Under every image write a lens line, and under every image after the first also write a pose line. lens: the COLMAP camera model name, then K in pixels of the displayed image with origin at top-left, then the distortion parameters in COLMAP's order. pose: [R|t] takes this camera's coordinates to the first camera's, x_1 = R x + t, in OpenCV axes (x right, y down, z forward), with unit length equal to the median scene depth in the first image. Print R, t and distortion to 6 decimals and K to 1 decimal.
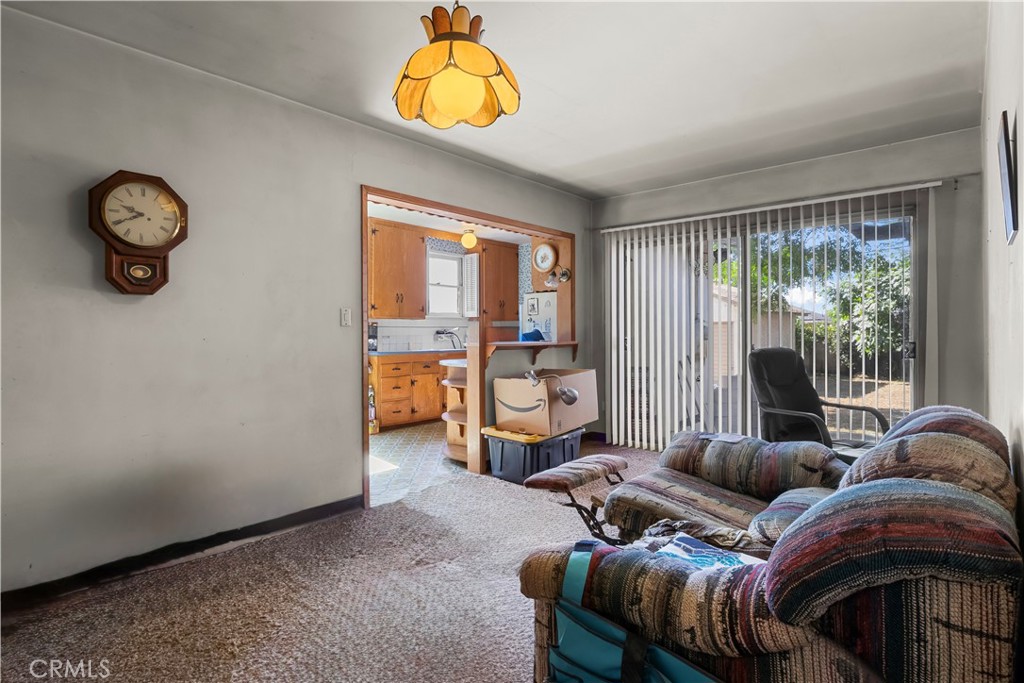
lens RADIAL K [[521.0, 0, 509.2], [0, 521.0, 325.8], [0, 0, 1]] dist [0.000144, -0.000213]
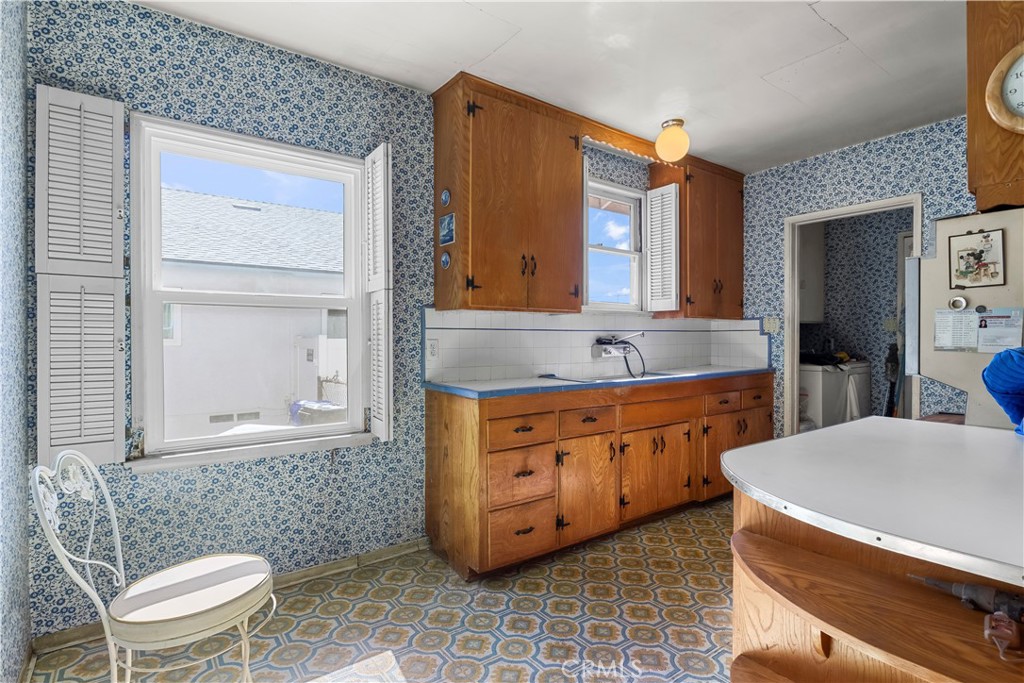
lens RADIAL K [[515.0, 0, 514.1], [0, 515.0, 338.2], [0, 0, 1]] dist [-0.002267, -0.001607]
pose [[0.980290, 0.001393, -0.197558, -0.136995], [0.000949, 0.999930, 0.011760, 0.004553], [0.197561, -0.011716, 0.980221, 0.570600]]
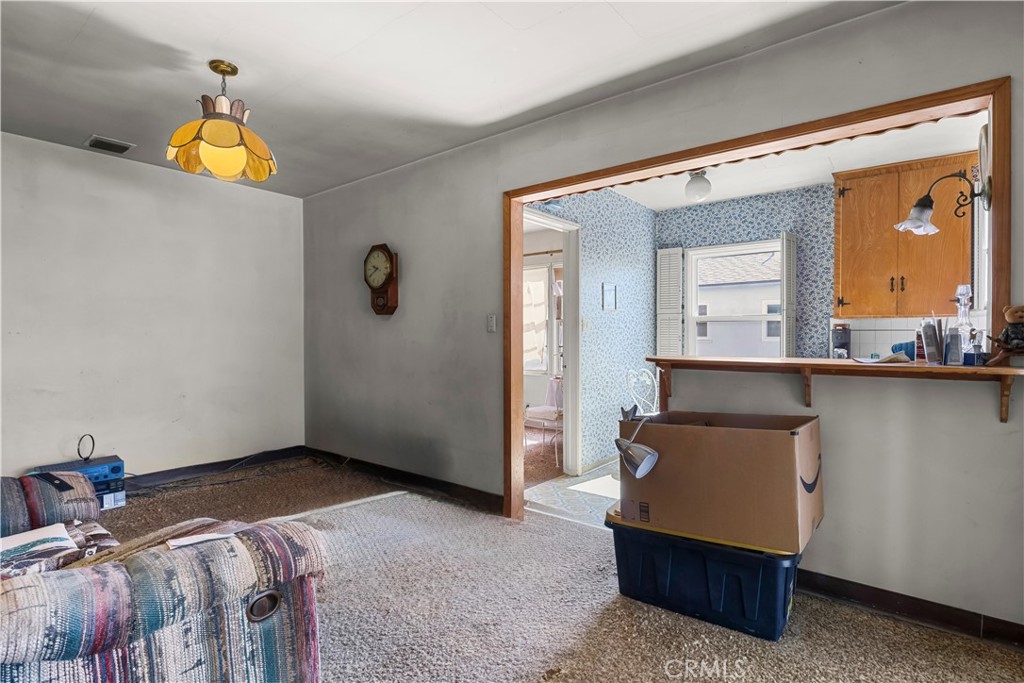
lens RADIAL K [[503.0, 0, 512.2], [0, 503.0, 338.0], [0, 0, 1]] dist [-0.001409, -0.000057]
pose [[0.051313, 0.007871, -0.998652, 0.372576], [0.008400, 0.999930, 0.008313, 0.002478], [0.998647, -0.008815, 0.051244, 0.515112]]
